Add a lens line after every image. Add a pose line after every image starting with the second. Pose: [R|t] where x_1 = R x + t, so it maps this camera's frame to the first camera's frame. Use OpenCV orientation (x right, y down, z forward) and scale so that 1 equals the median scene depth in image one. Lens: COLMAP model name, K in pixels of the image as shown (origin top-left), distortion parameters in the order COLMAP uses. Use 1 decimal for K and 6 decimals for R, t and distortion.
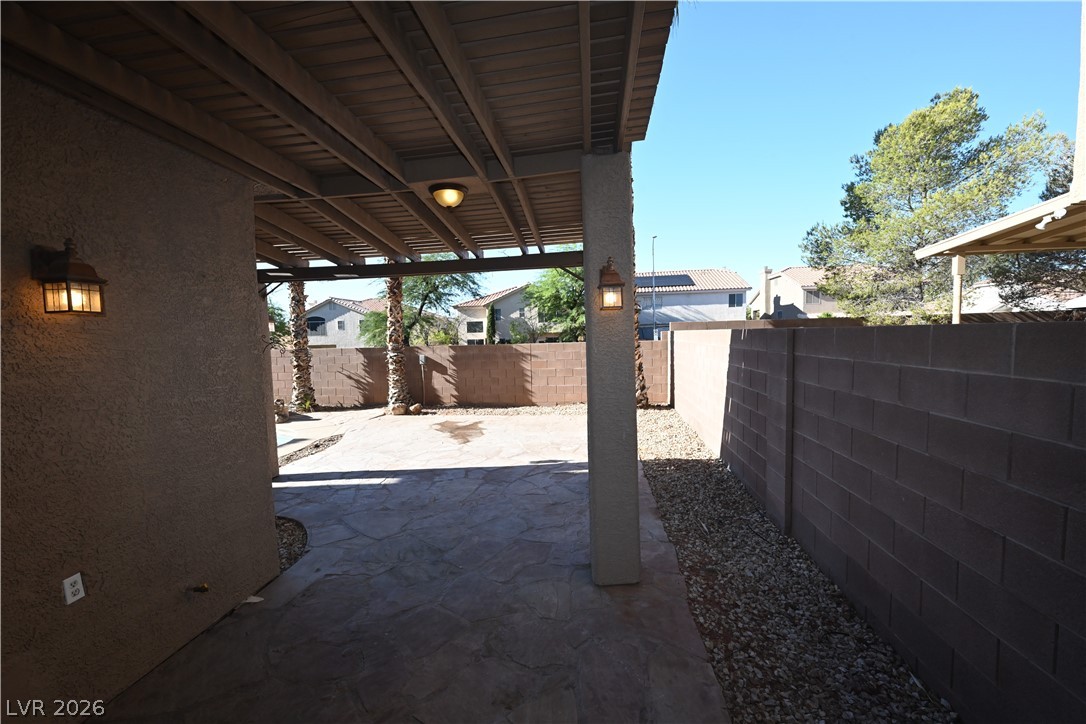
lens RADIAL K [[433.4, 0, 555.9], [0, 433.4, 363.3], [0, 0, 1]] dist [-0.000560, 0.000017]
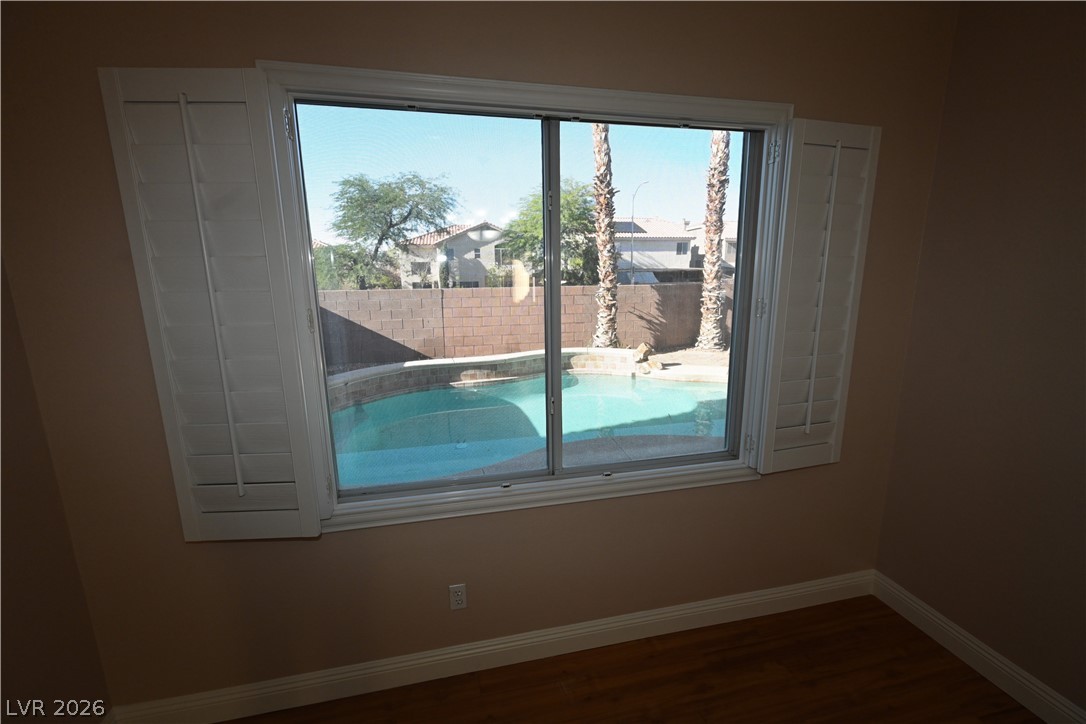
lens RADIAL K [[429.3, 0, 542.1], [0, 429.3, 363.0], [0, 0, 1]] dist [-0.001285, 0.000267]
pose [[0.945905, -0.048397, 0.320813, -0.288017], [0.008359, 0.992119, 0.125022, 0.003299], [-0.324335, -0.115578, 0.938855, 0.061295]]
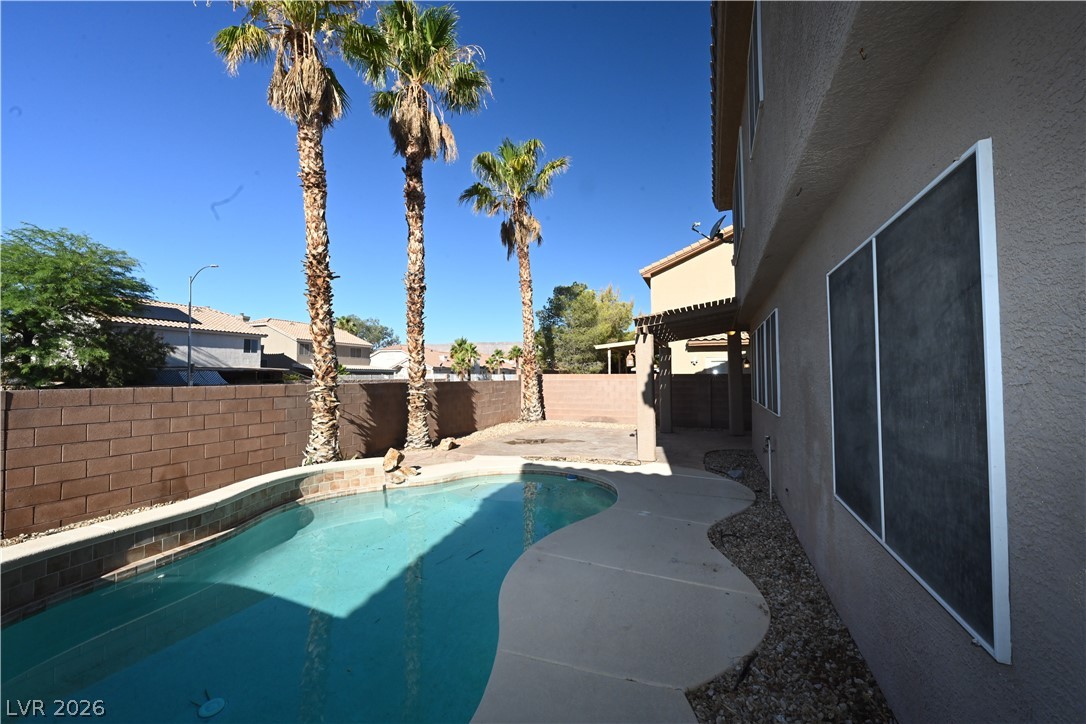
lens RADIAL K [[429.3, 0, 542.1], [0, 429.3, 363.0], [0, 0, 1]] dist [-0.001285, 0.000267]
pose [[0.260162, 0.057190, 0.963870, -0.338291], [0.058882, 0.995447, -0.074957, 0.001513], [-0.963768, 0.076256, 0.255610, 0.137633]]
